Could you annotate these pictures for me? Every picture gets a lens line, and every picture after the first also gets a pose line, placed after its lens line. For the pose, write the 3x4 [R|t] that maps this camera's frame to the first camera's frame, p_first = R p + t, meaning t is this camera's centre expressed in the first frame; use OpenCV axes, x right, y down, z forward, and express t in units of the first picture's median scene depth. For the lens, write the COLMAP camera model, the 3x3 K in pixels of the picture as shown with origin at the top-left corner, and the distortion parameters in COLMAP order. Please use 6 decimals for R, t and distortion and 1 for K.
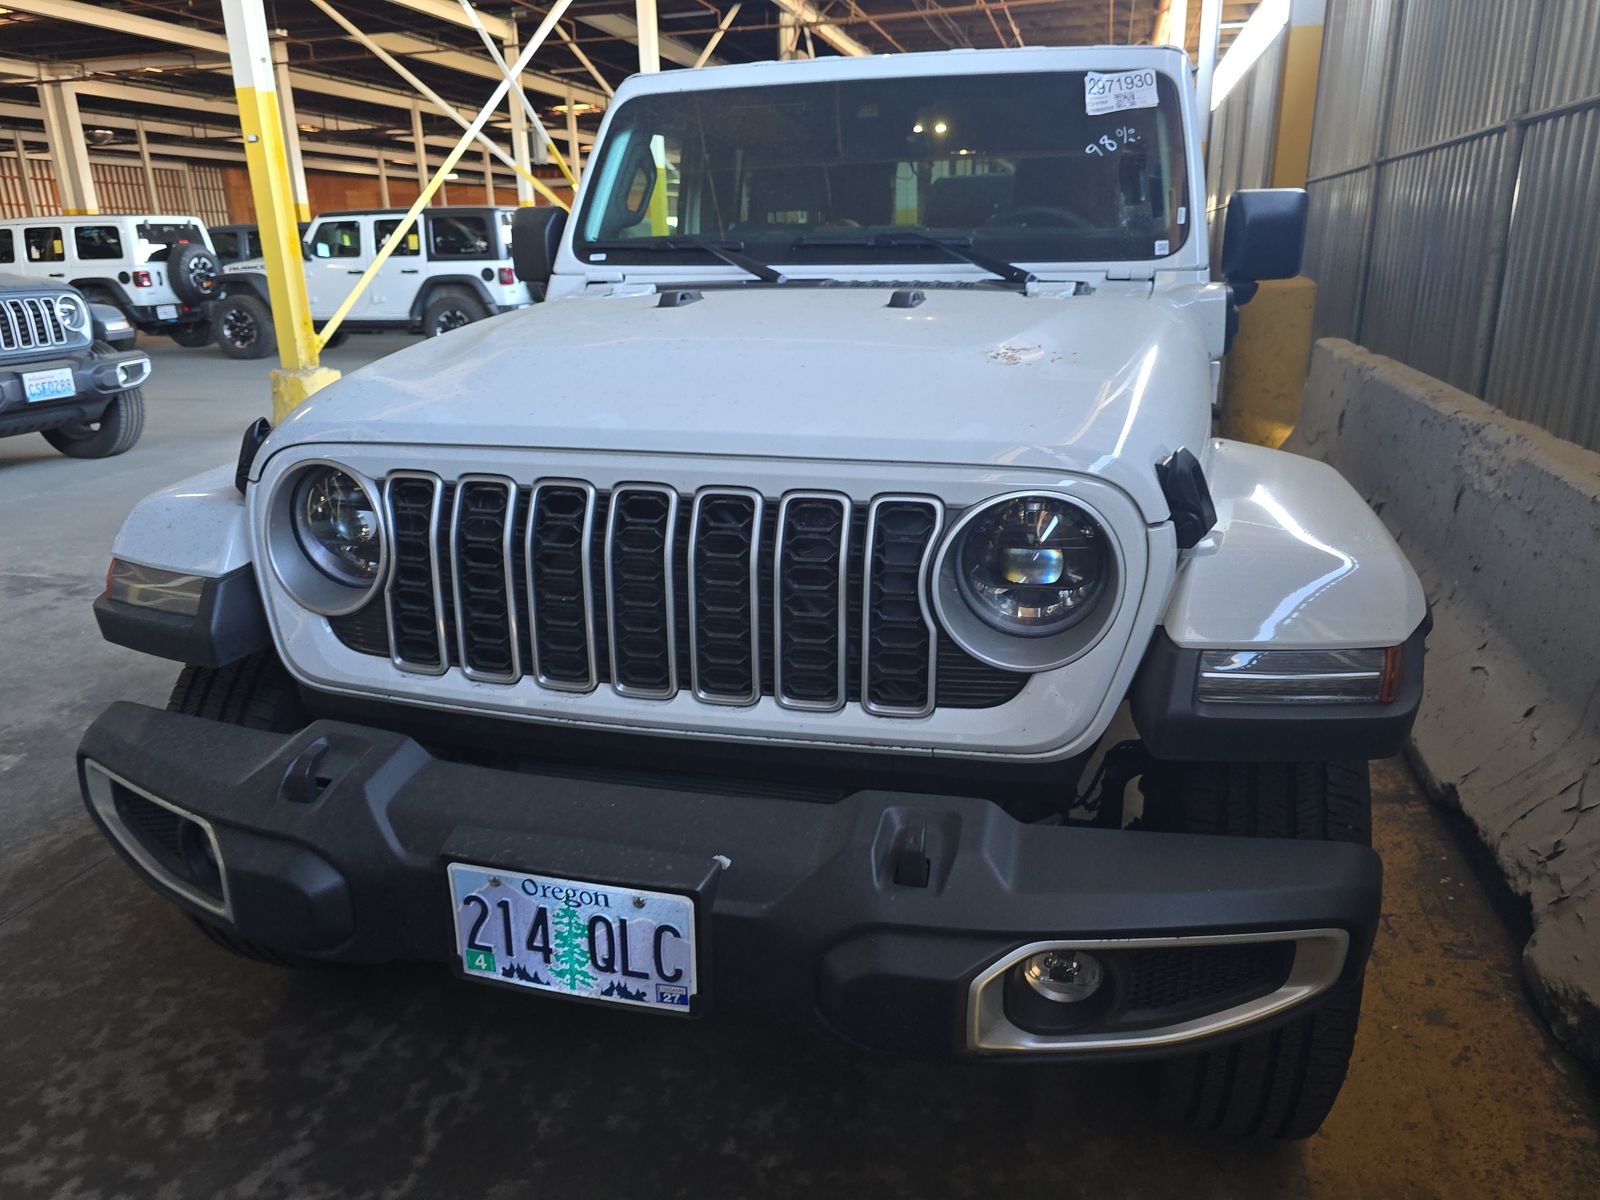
lens RADIAL K [[1090.1, 0, 793.9], [0, 1090.1, 601.9], [0, 0, 1]] dist [0.054218, -0.050405]
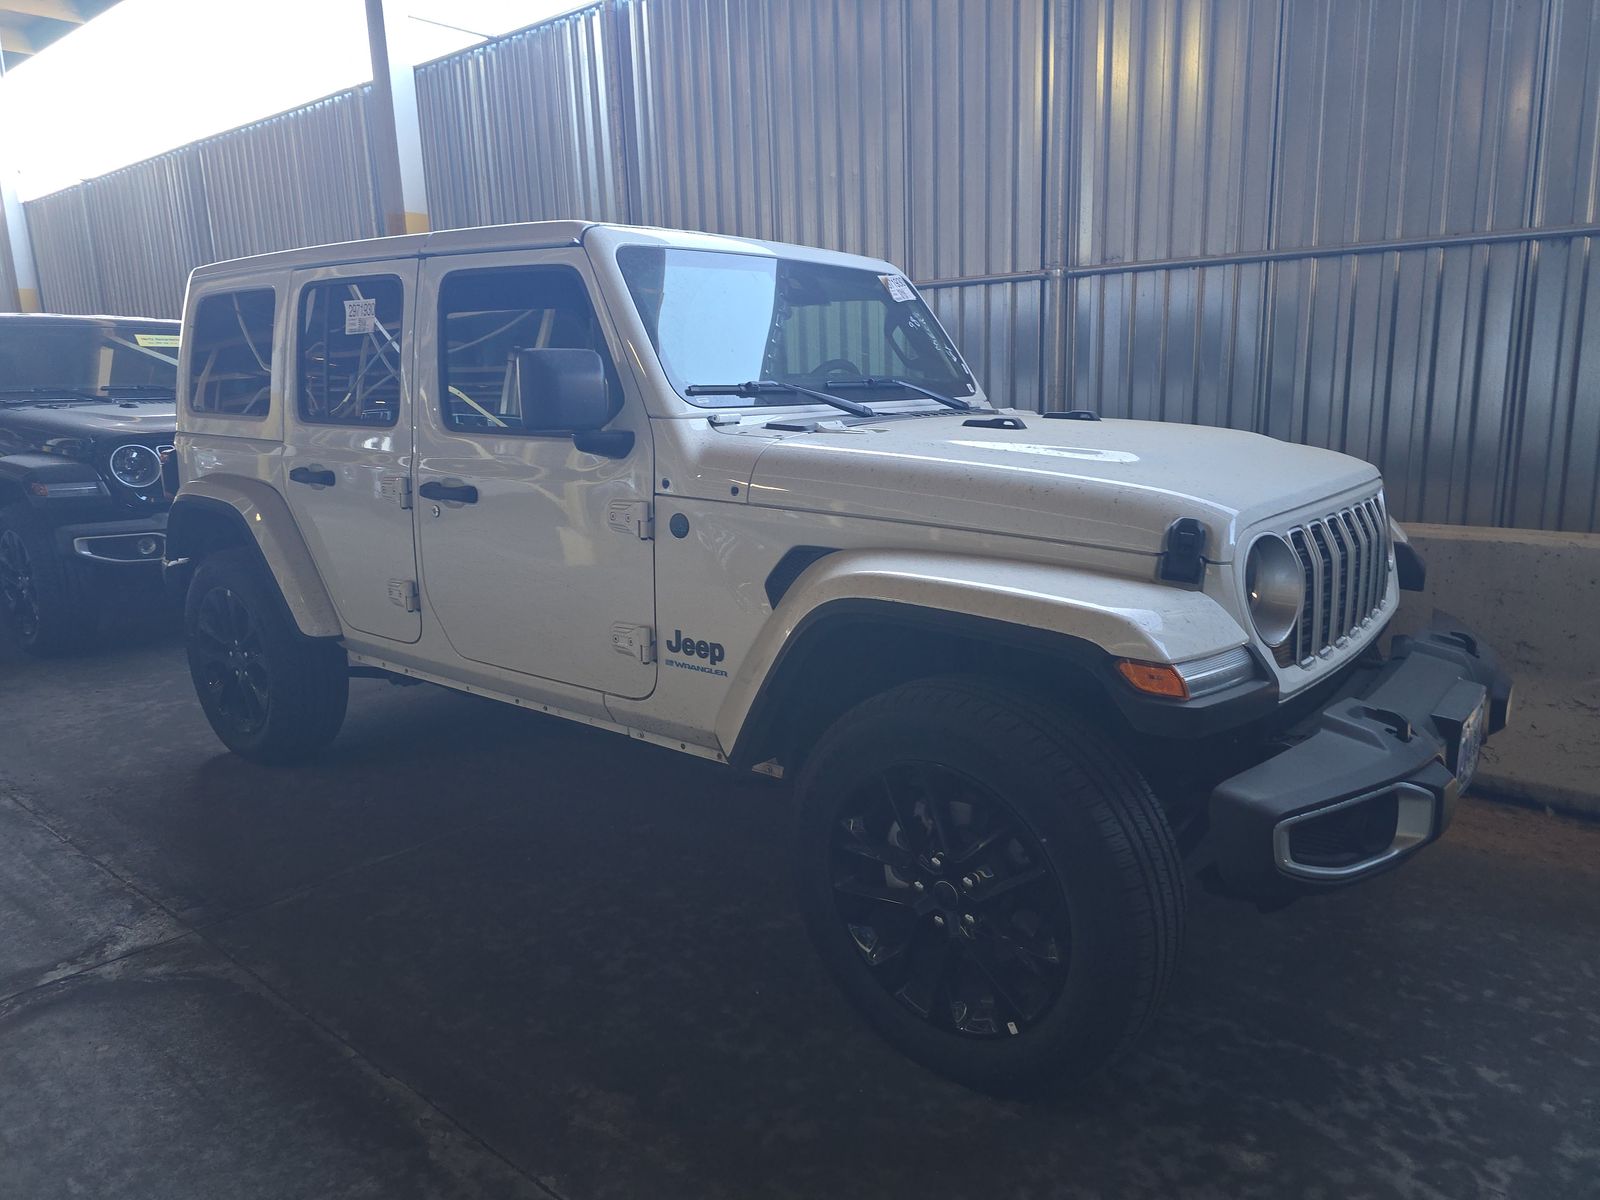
lens RADIAL K [[1090.1, 0, 793.9], [0, 1090.1, 601.9], [0, 0, 1]] dist [0.054218, -0.050405]
pose [[0.412242, -0.176371, 0.893840, -1.205582], [0.299539, 0.952781, 0.049853, -0.180969], [-0.860426, 0.247188, 0.445606, 0.584045]]
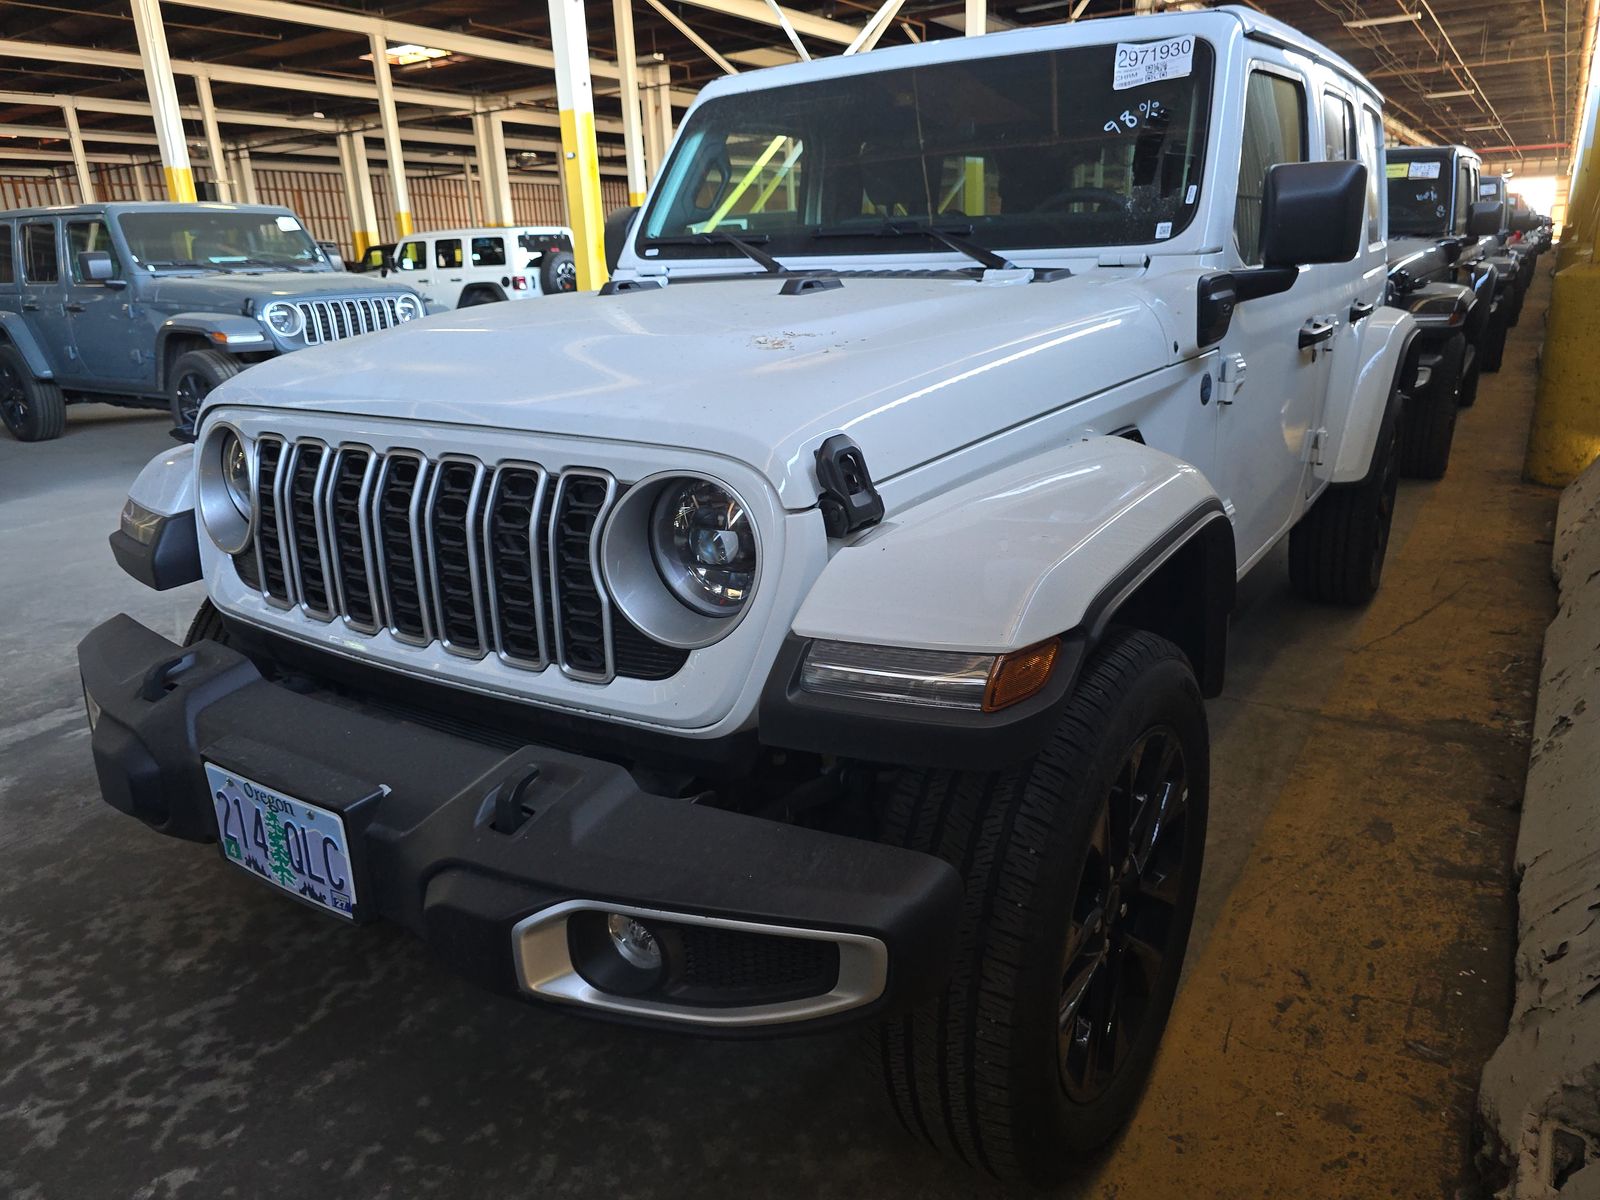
lens RADIAL K [[1090.1, 0, 793.9], [0, 1090.1, 601.9], [0, 0, 1]] dist [0.054218, -0.050405]
pose [[0.947251, 0.081320, -0.310005, 0.347015], [-0.080978, 0.996618, 0.013994, -0.001019], [0.310095, 0.011848, 0.950632, 0.034658]]
